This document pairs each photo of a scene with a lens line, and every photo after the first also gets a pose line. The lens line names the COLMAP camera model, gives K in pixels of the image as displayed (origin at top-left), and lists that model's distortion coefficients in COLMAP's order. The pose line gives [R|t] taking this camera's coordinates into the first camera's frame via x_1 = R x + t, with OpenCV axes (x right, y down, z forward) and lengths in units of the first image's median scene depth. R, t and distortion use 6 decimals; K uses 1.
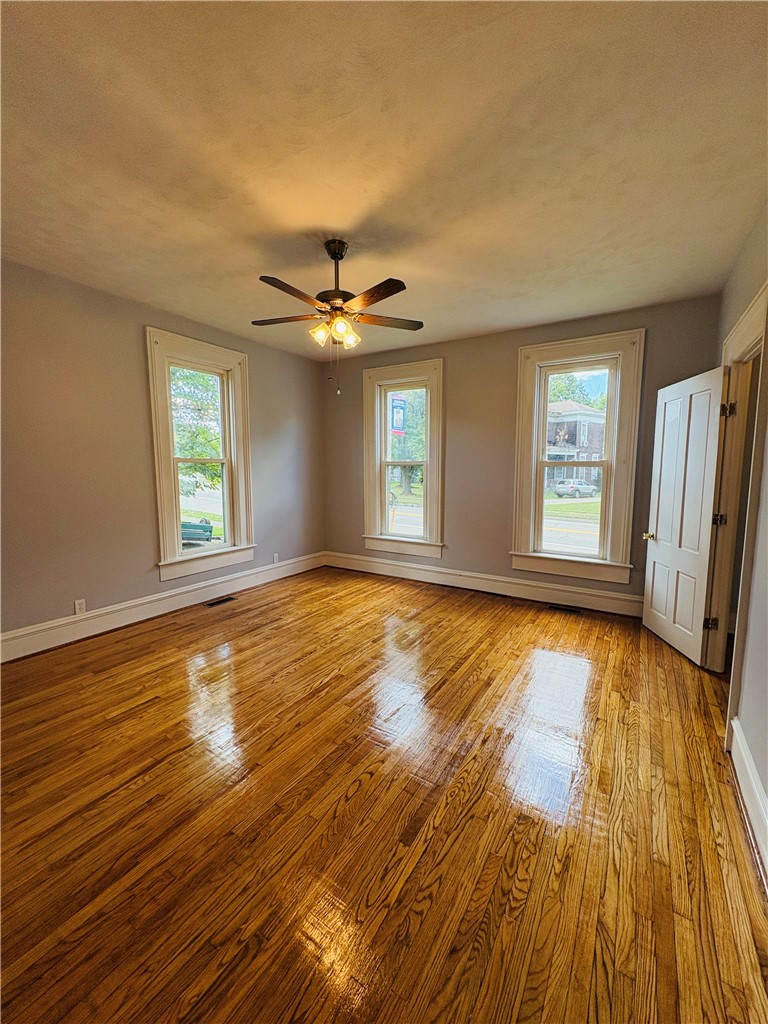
lens RADIAL K [[408.9, 0, 384.0], [0, 408.9, 512.0], [0, 0, 1]] dist [0.000075, -0.000021]
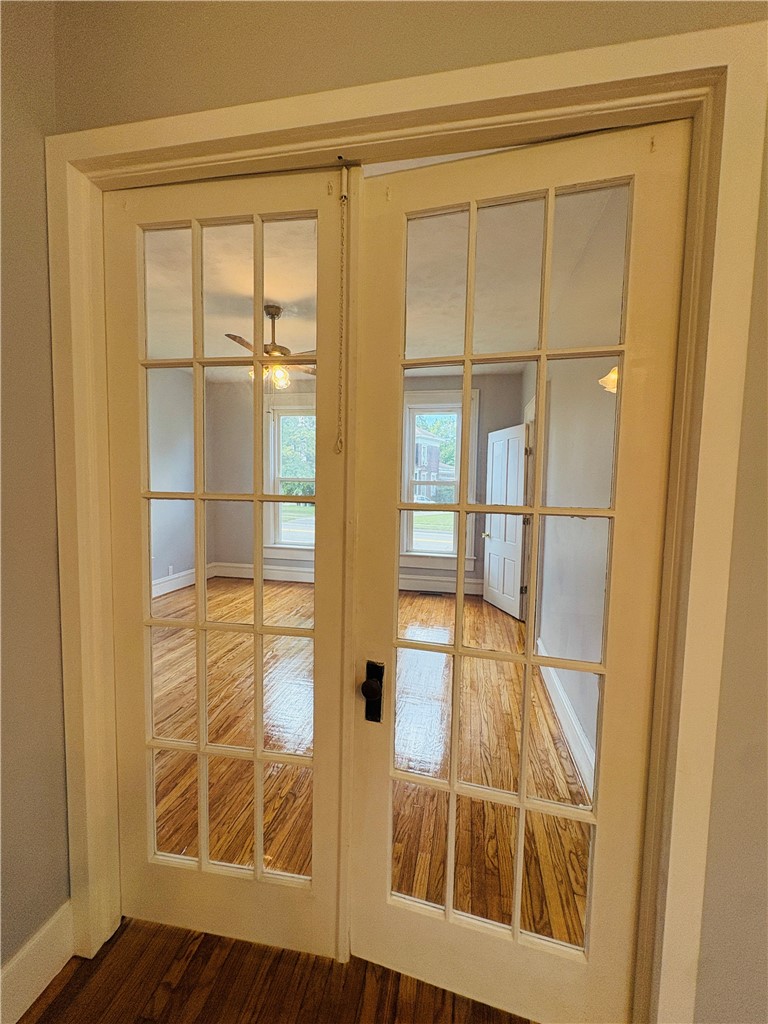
lens RADIAL K [[408.9, 0, 384.0], [0, 408.9, 512.0], [0, 0, 1]] dist [0.000075, -0.000021]
pose [[0.936184, -0.007760, 0.351424, -0.179788], [0.020414, 0.999269, -0.032316, 0.017097], [-0.350917, 0.037427, 0.935658, -0.205297]]
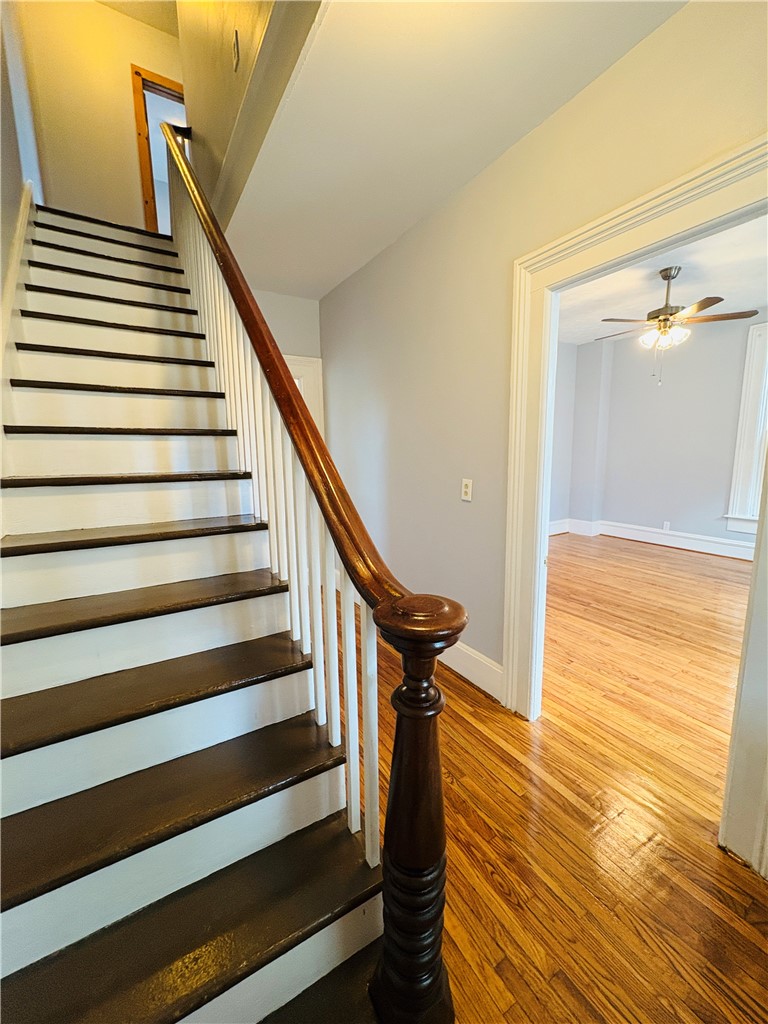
lens RADIAL K [[408.9, 0, 384.0], [0, 408.9, 512.0], [0, 0, 1]] dist [0.000075, -0.000021]
pose [[-0.449548, 0.146650, -0.881136, 1.148868], [-0.077537, 0.976302, 0.202047, -0.065778], [0.889884, 0.159150, -0.427524, 0.639269]]
